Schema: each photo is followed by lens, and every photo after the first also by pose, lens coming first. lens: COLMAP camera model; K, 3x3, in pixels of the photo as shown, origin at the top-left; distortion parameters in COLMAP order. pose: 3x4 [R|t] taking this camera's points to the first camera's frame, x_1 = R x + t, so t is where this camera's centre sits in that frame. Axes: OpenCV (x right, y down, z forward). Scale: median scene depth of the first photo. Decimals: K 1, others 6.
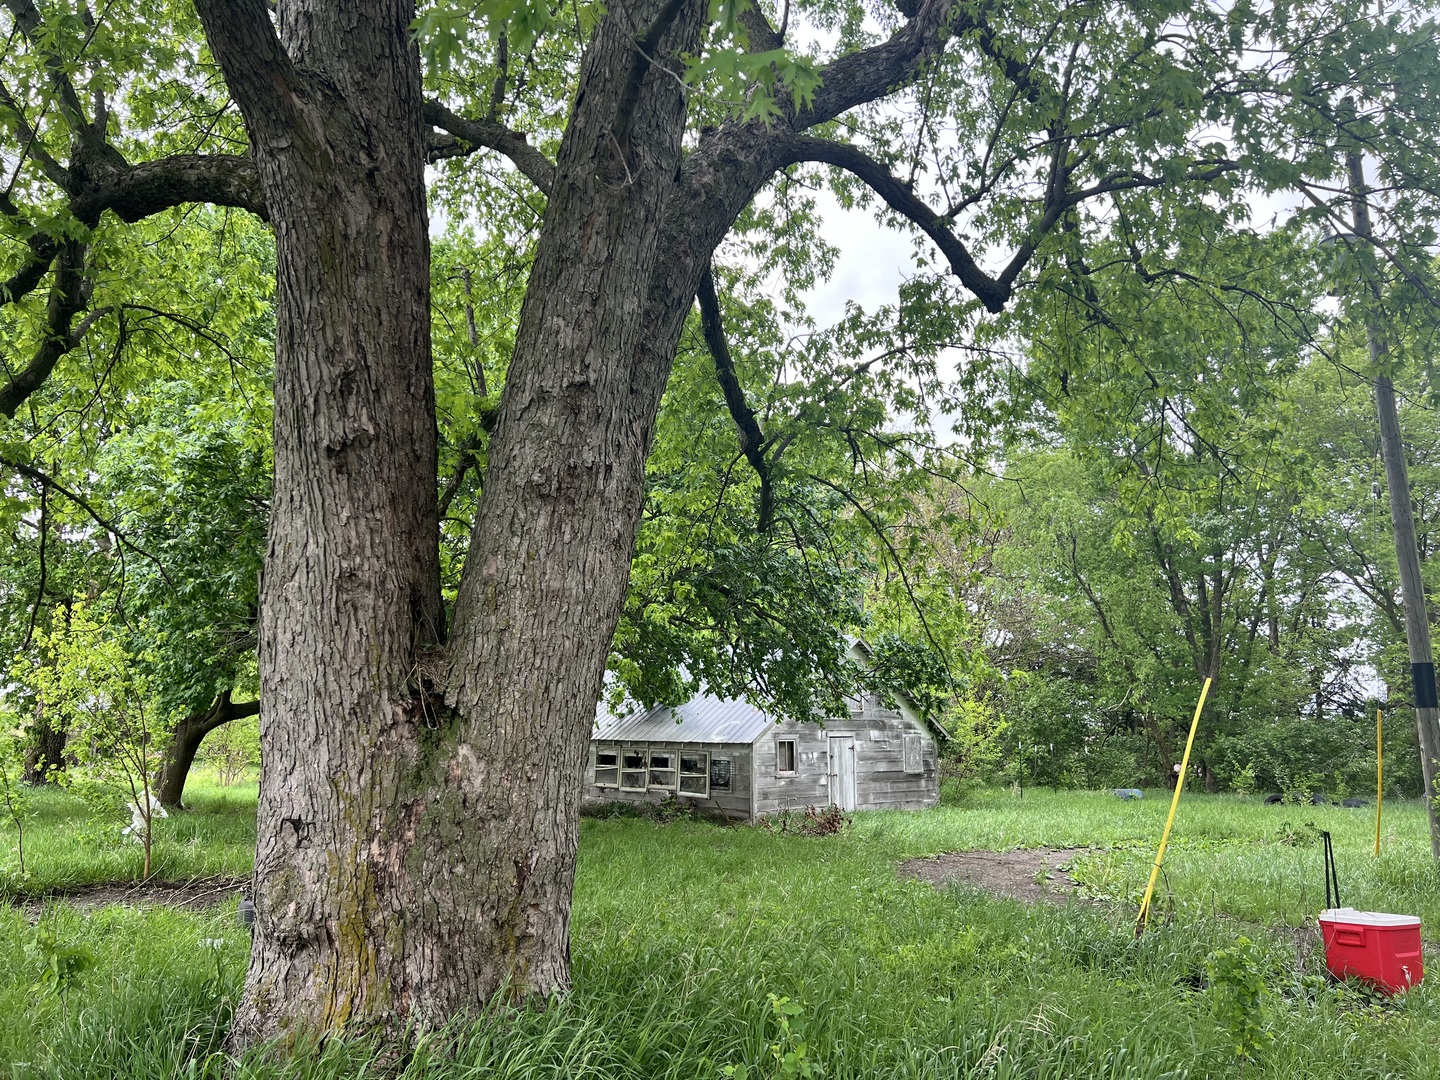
lens RADIAL K [[1085.6, 0, 724.9], [0, 1085.6, 530.0], [0, 0, 1]] dist [0.079177, -0.118759]
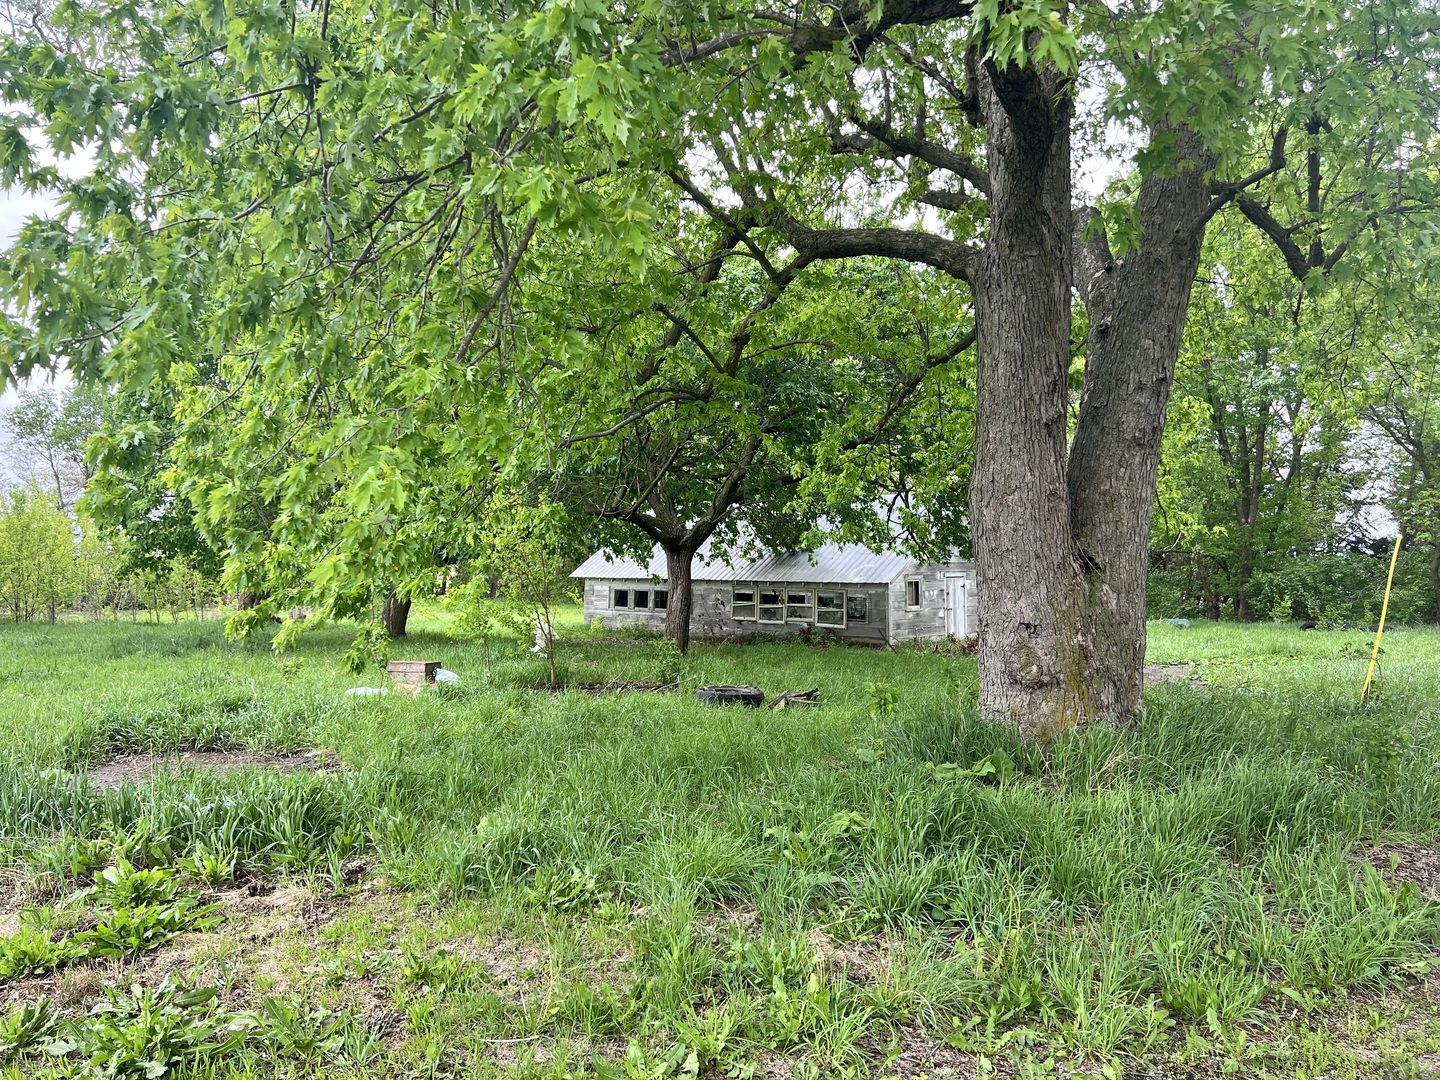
lens RADIAL K [[1085.6, 0, 724.9], [0, 1085.6, 530.0], [0, 0, 1]] dist [0.079177, -0.118759]
pose [[0.999863, -0.007360, 0.014813, -0.161077], [0.005148, 0.989536, 0.144195, -0.028599], [-0.015719, -0.144099, 0.989438, -0.140465]]
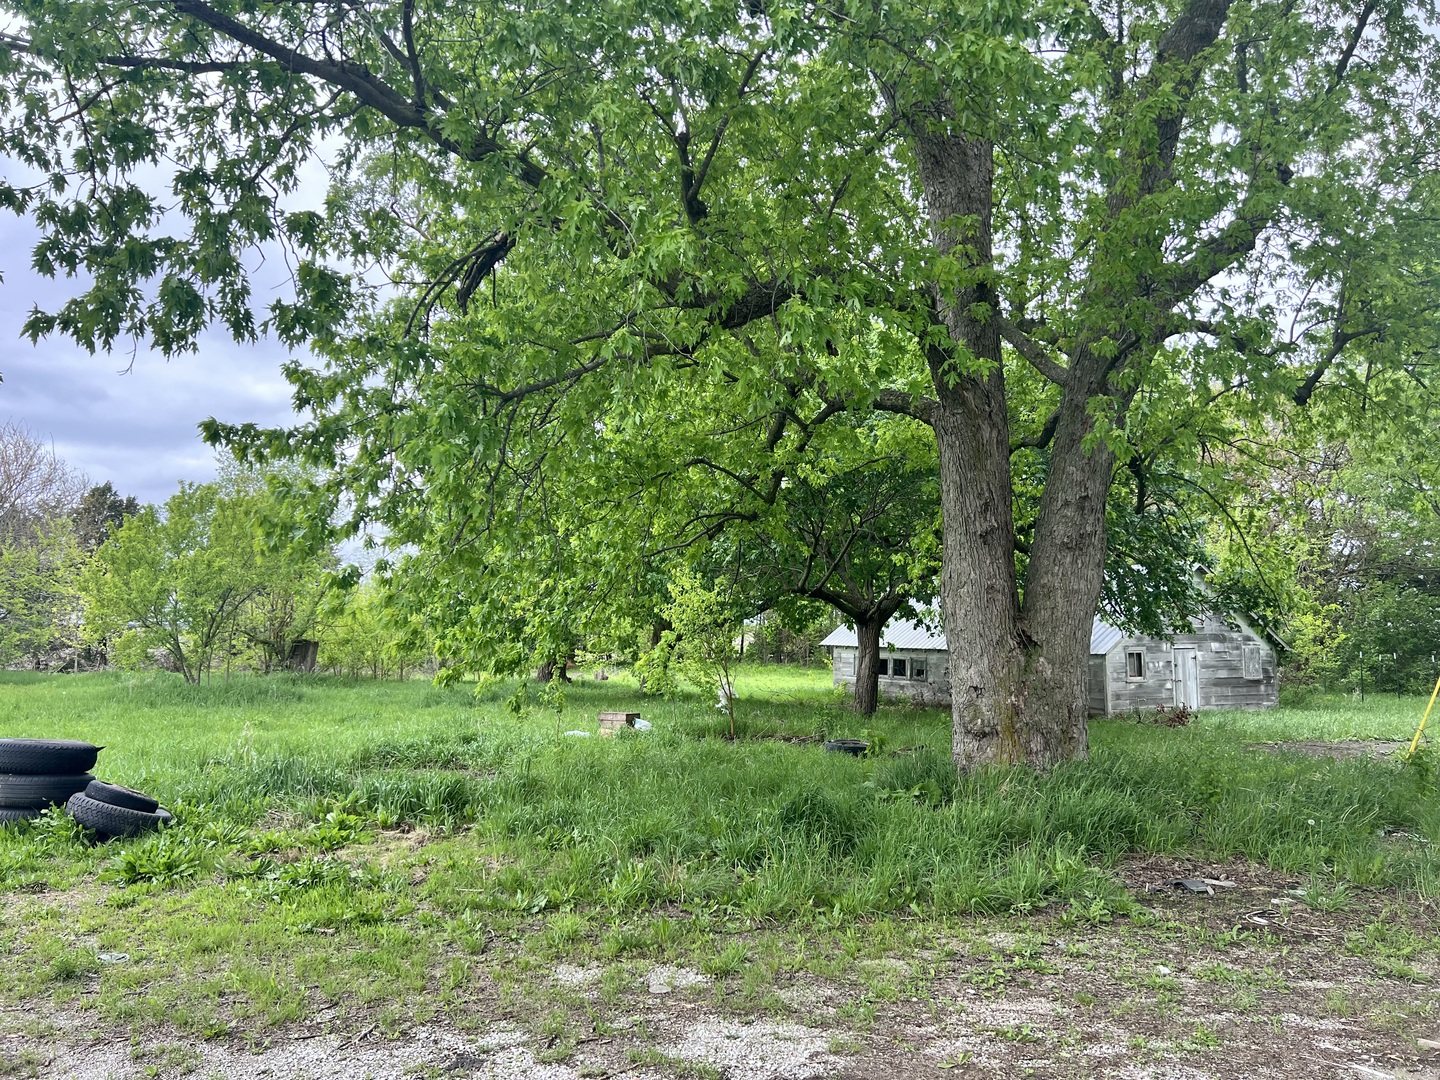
lens RADIAL K [[1085.6, 0, 724.9], [0, 1085.6, 530.0], [0, 0, 1]] dist [0.079177, -0.118759]
pose [[0.961856, -0.031104, -0.271781, -0.044076], [0.053379, 0.995757, 0.074953, -0.051450], [0.268296, -0.086601, 0.959436, -0.252325]]
